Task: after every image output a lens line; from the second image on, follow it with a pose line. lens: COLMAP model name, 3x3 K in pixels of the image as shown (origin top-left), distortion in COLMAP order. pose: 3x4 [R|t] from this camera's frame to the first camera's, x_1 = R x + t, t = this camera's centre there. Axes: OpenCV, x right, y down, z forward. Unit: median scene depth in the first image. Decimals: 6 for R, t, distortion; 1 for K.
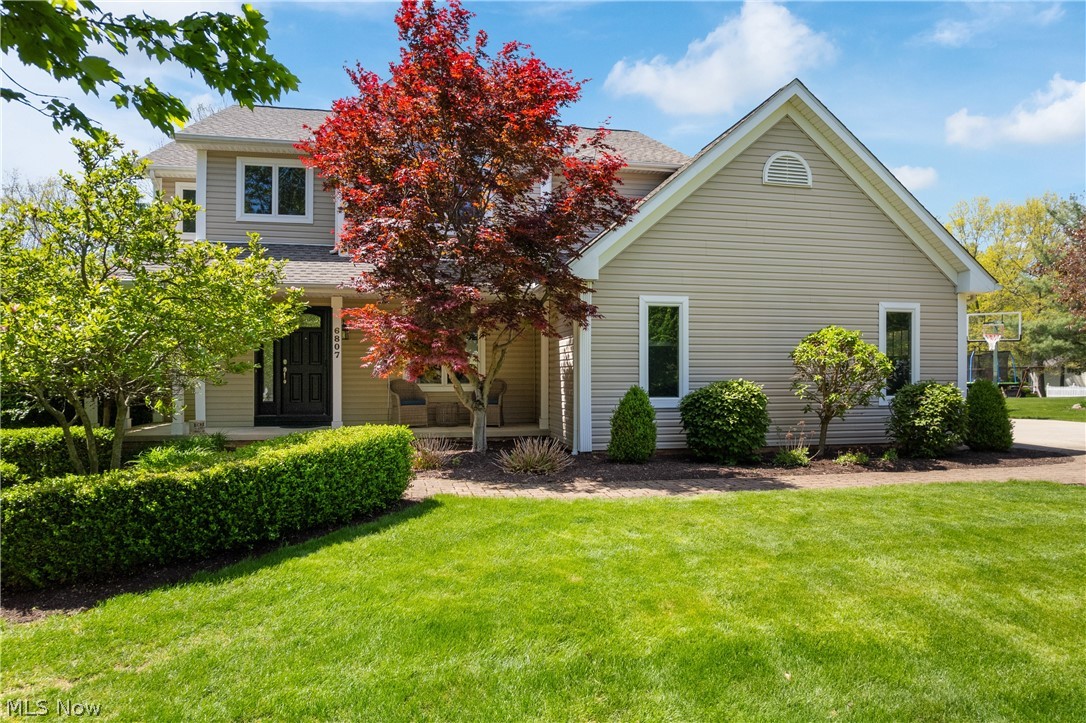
lens RADIAL K [[717.7, 0, 555.1], [0, 717.7, 382.3], [0, 0, 1]] dist [-0.097245, 0.091842]
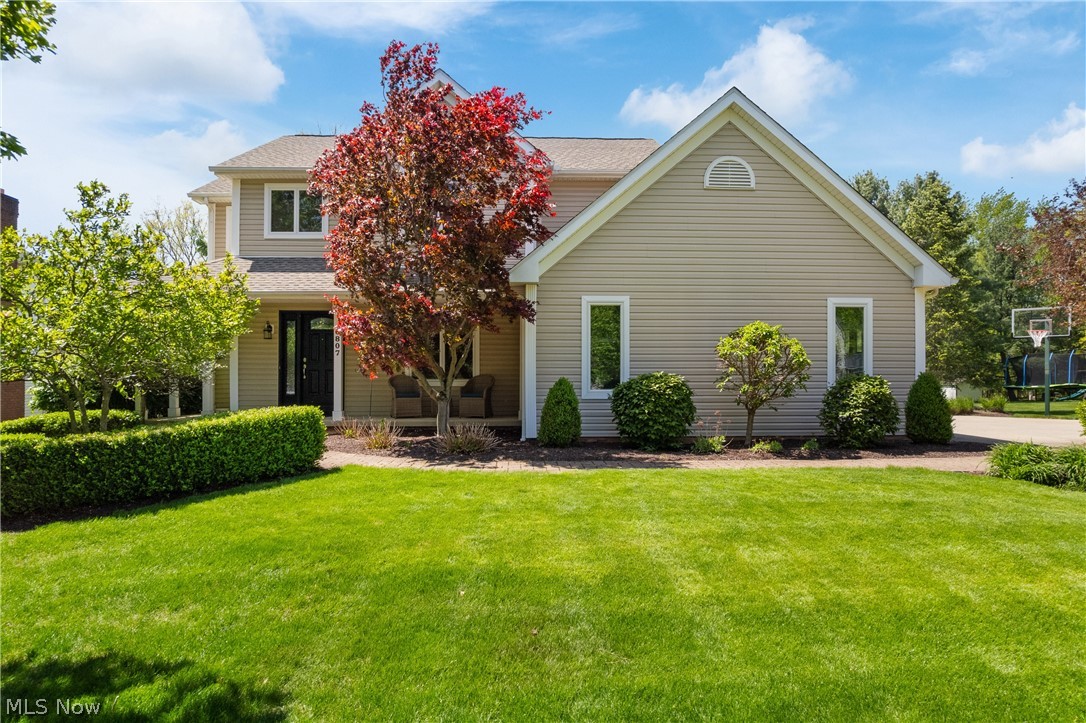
lens RADIAL K [[717.7, 0, 555.1], [0, 717.7, 382.3], [0, 0, 1]] dist [-0.097245, 0.091842]
pose [[0.986987, 0.000240, -0.160799, 0.266428], [-0.001315, 0.999977, -0.006578, 0.018590], [0.160794, 0.006704, 0.986965, -0.088104]]
